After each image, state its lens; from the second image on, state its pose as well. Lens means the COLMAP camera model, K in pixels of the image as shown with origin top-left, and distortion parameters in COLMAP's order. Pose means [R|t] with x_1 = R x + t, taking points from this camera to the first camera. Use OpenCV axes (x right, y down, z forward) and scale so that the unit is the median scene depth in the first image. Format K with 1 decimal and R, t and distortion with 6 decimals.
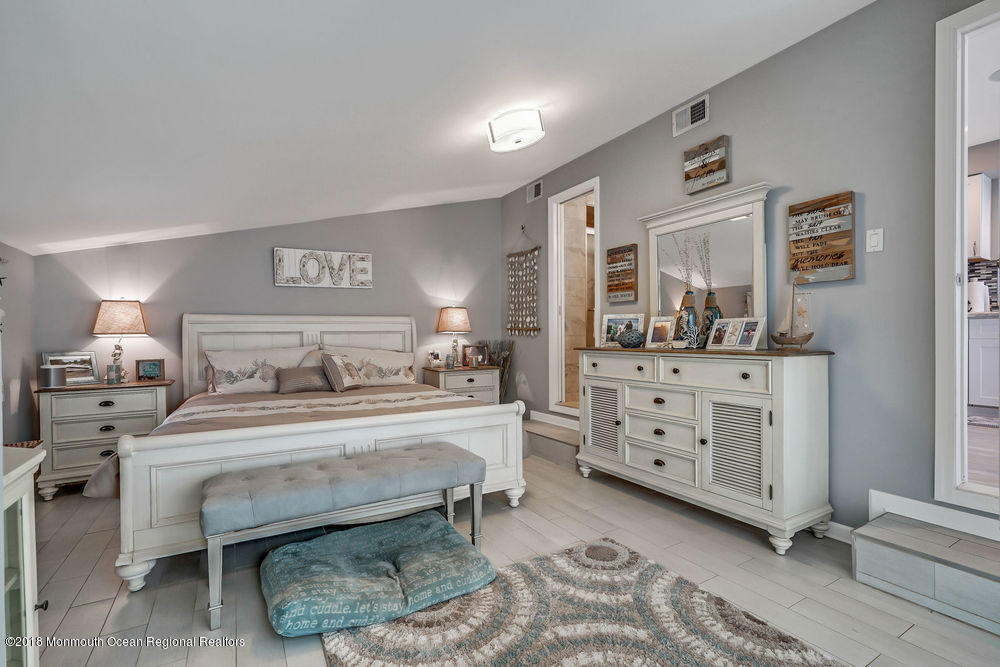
lens RADIAL K [[450.1, 0, 494.9], [0, 450.1, 338.4], [0, 0, 1]] dist [-0.002755, 0.001403]
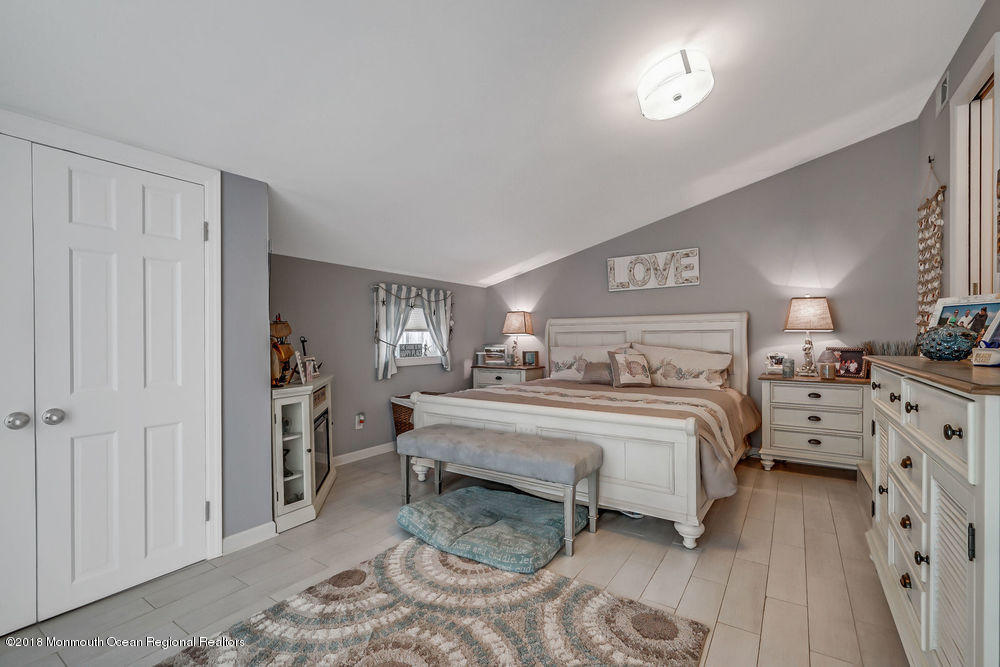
lens RADIAL K [[450.1, 0, 494.9], [0, 450.1, 338.4], [0, 0, 1]] dist [-0.002755, 0.001403]
pose [[0.435782, 0.009493, -0.900002, 0.490729], [-0.003417, 0.999955, 0.008893, -0.007045], [0.900046, -0.000800, 0.435795, 0.265987]]
